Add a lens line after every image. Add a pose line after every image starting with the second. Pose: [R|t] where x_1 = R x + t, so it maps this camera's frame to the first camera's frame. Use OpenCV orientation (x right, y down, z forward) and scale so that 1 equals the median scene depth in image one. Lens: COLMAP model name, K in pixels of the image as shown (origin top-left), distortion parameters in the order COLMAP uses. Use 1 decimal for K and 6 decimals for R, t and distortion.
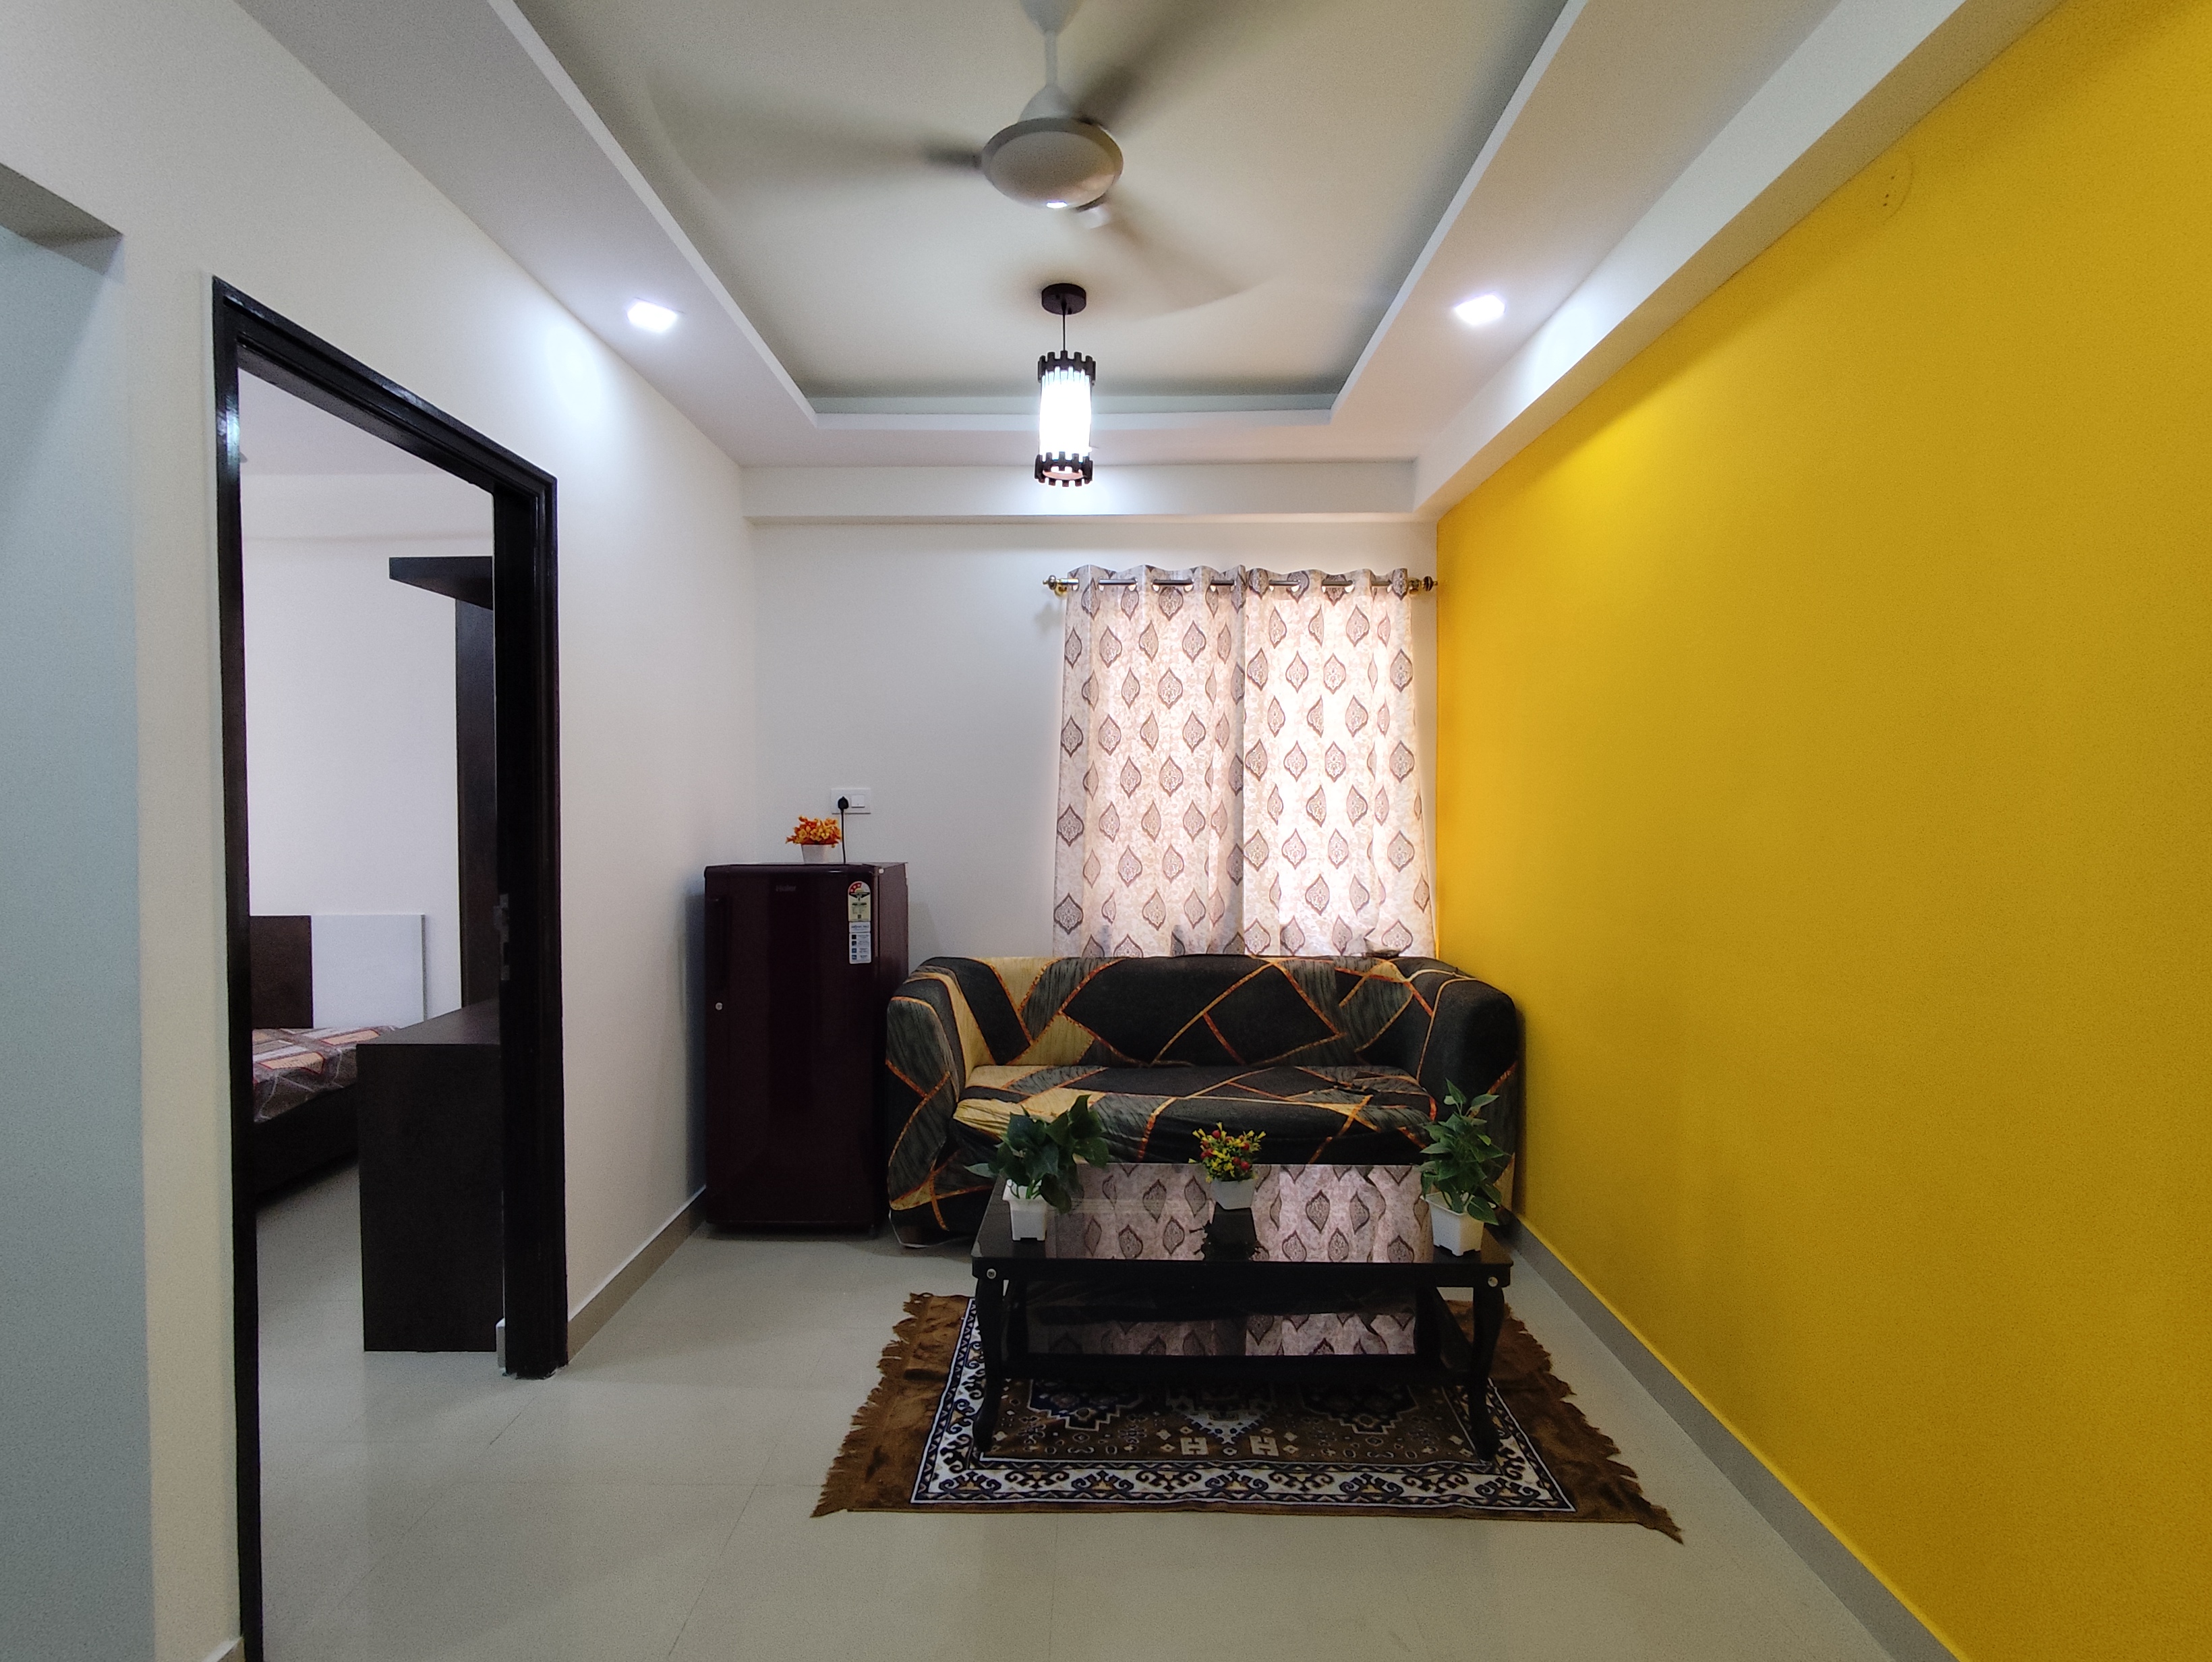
lens RADIAL K [[1014.1, 0, 1087.4], [0, 1014.1, 827.3], [0, 0, 1]] dist [-0.001878, 0.000665]
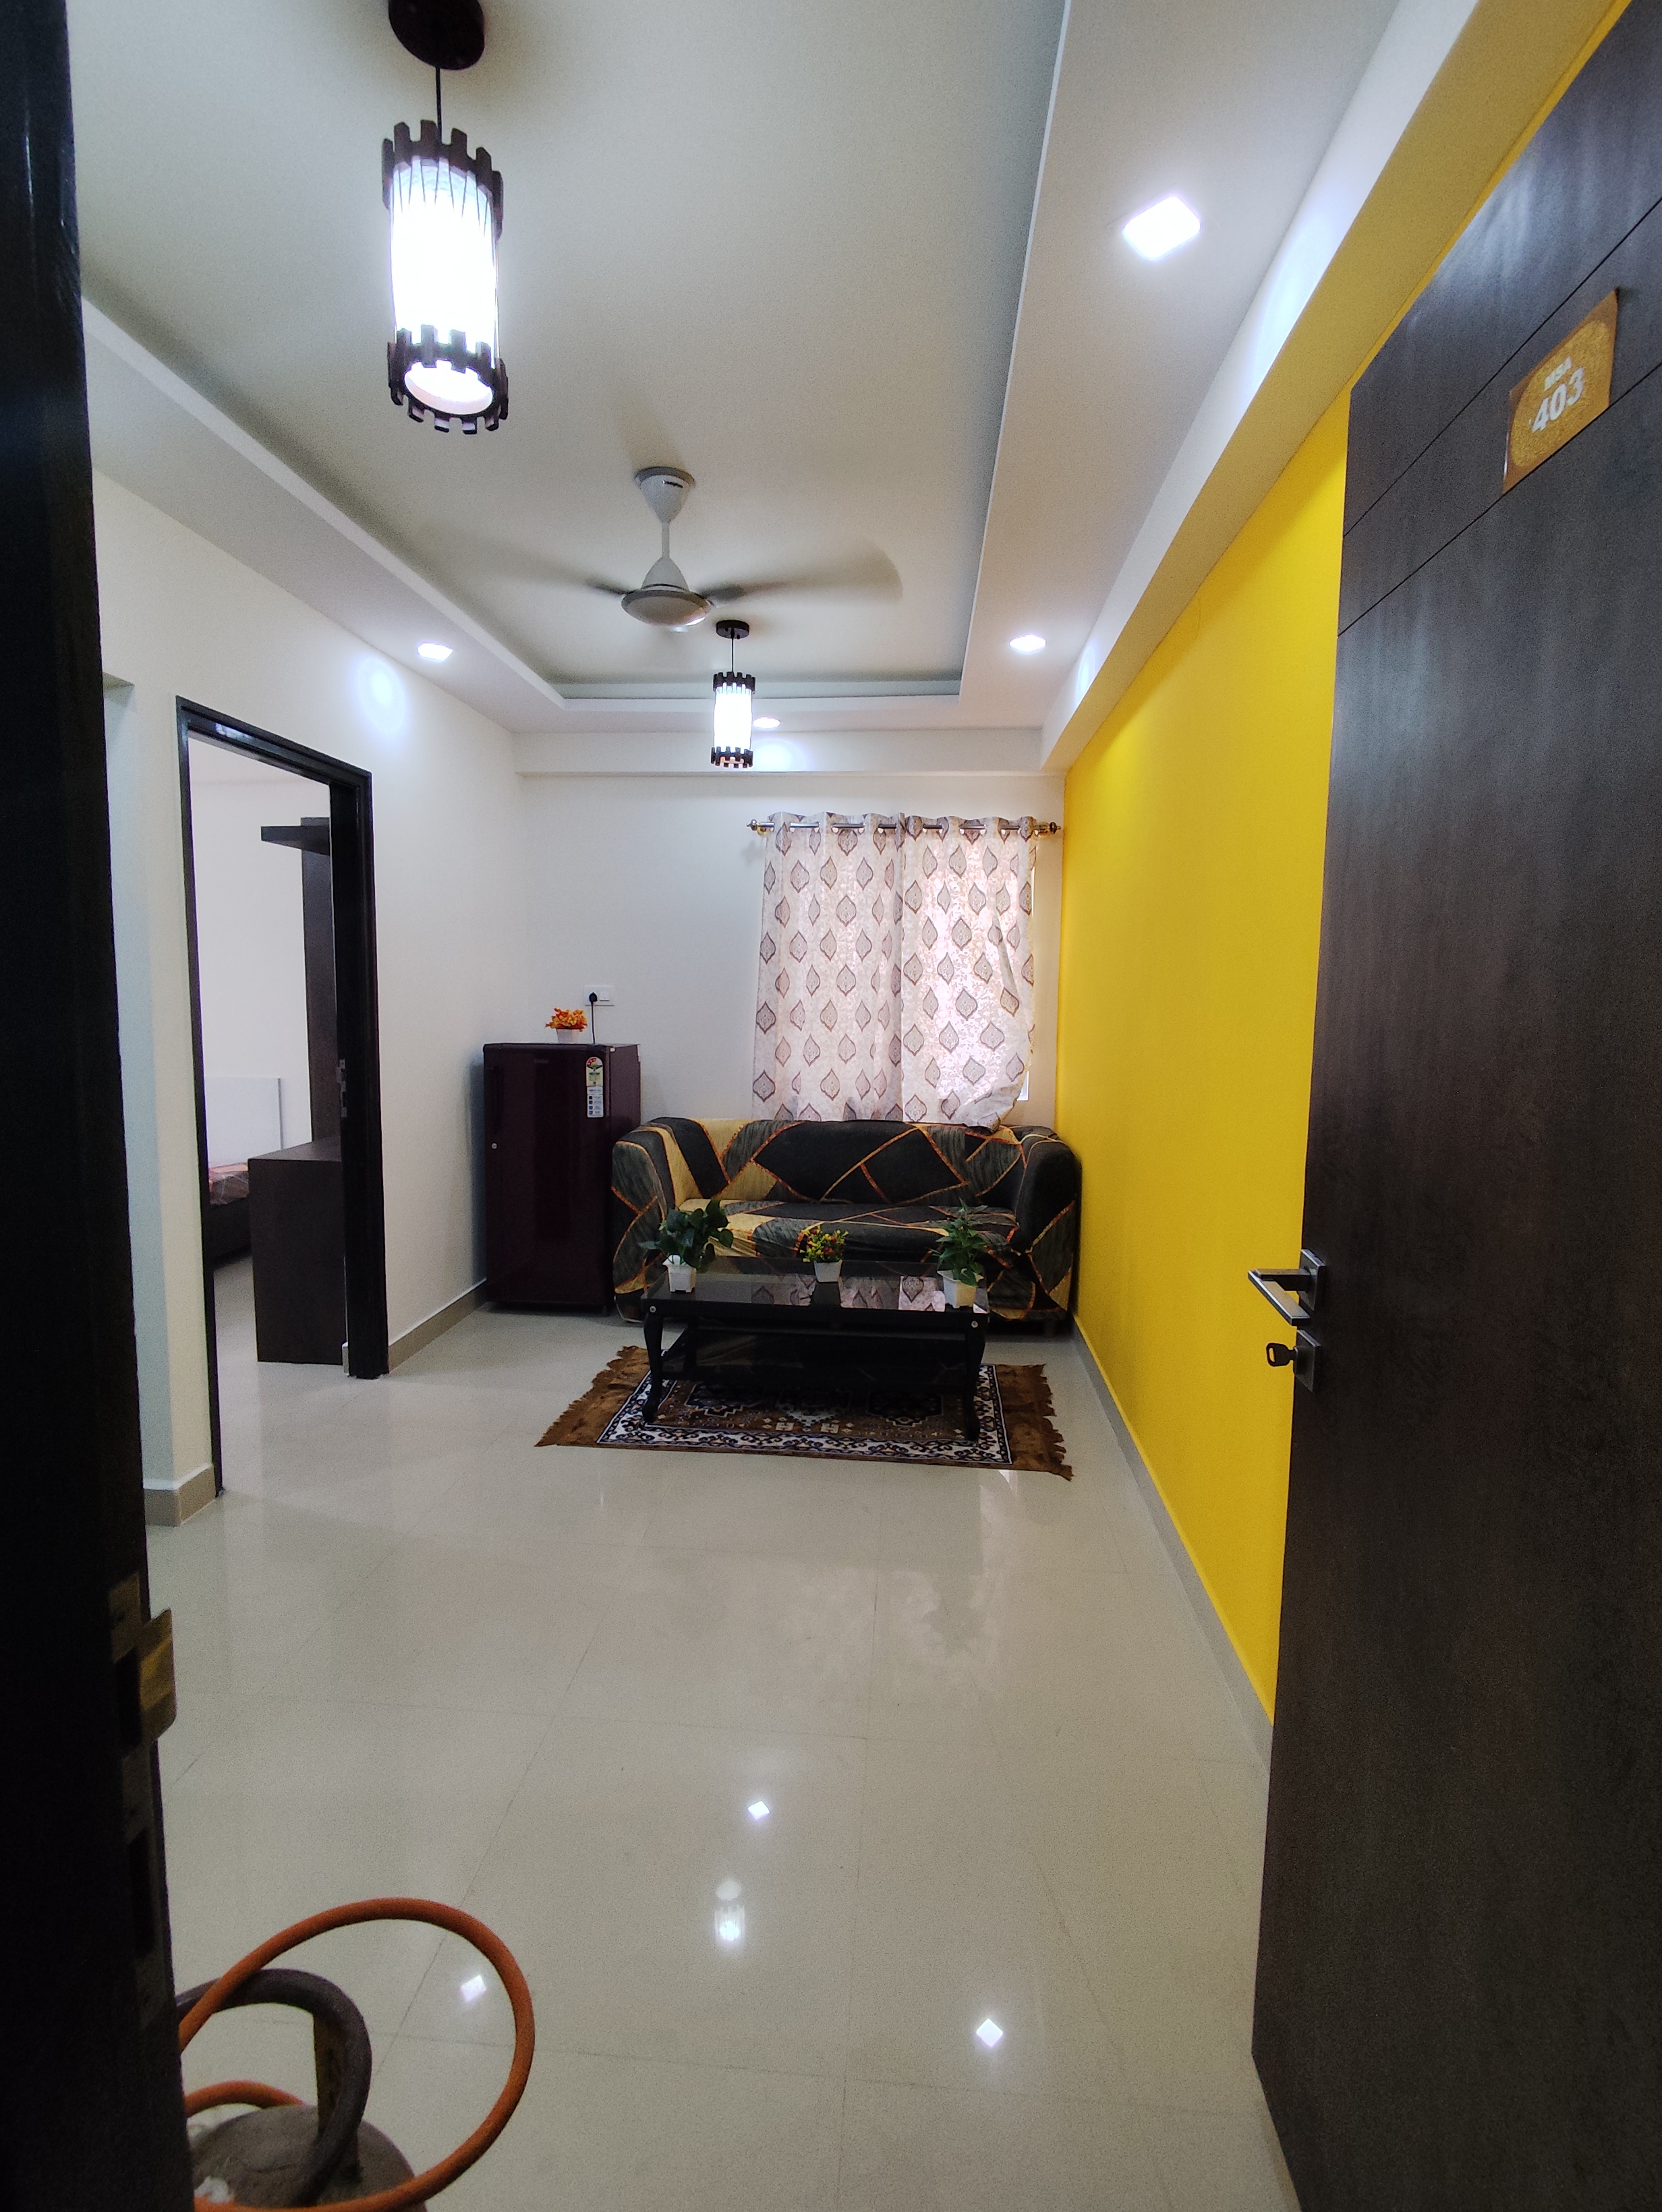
lens RADIAL K [[1007.9, 0, 827.9], [0, 1007.9, 1089.3], [0, 0, 1]] dist [0.012127, -0.014788]
pose [[0.997562, 0.021416, -0.066421, 0.175299], [-0.016465, 0.997107, 0.074205, -0.008709], [0.067818, -0.072930, 0.995029, -0.321221]]
